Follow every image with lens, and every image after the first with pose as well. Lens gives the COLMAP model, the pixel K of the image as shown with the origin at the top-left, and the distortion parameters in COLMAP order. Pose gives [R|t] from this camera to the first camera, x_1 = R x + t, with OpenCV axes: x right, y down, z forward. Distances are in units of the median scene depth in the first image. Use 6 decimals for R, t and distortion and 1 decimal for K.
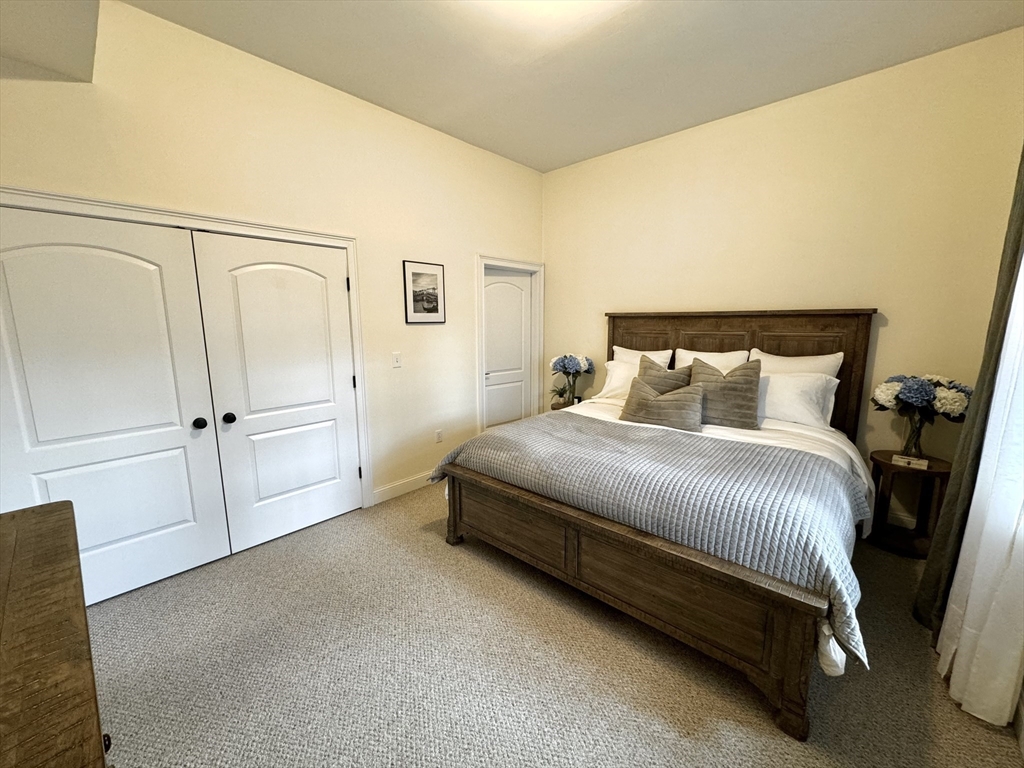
lens RADIAL K [[410.4, 0, 512.0], [0, 410.4, 384.0], [0, 0, 1]] dist [0.003150, -0.000013]
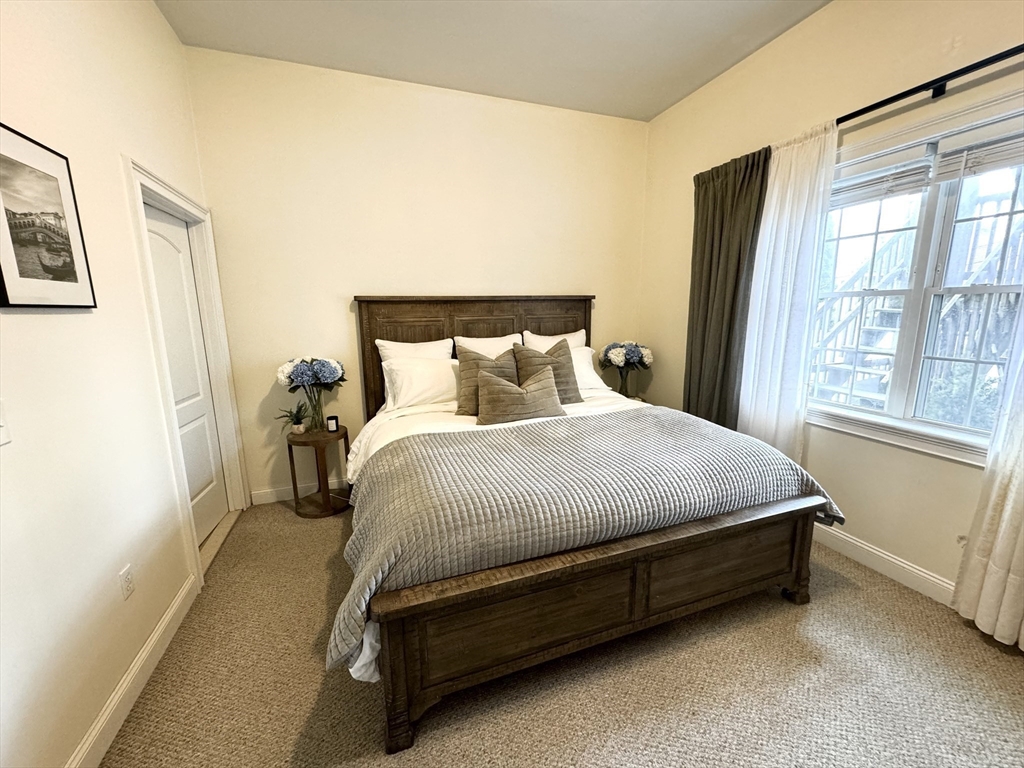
lens RADIAL K [[410.4, 0, 512.0], [0, 410.4, 384.0], [0, 0, 1]] dist [0.003150, -0.000013]
pose [[0.465639, -0.161250, 0.870160, -0.361873], [0.149408, 0.983470, 0.102297, -0.060549], [-0.872271, 0.082375, 0.482034, 0.489688]]
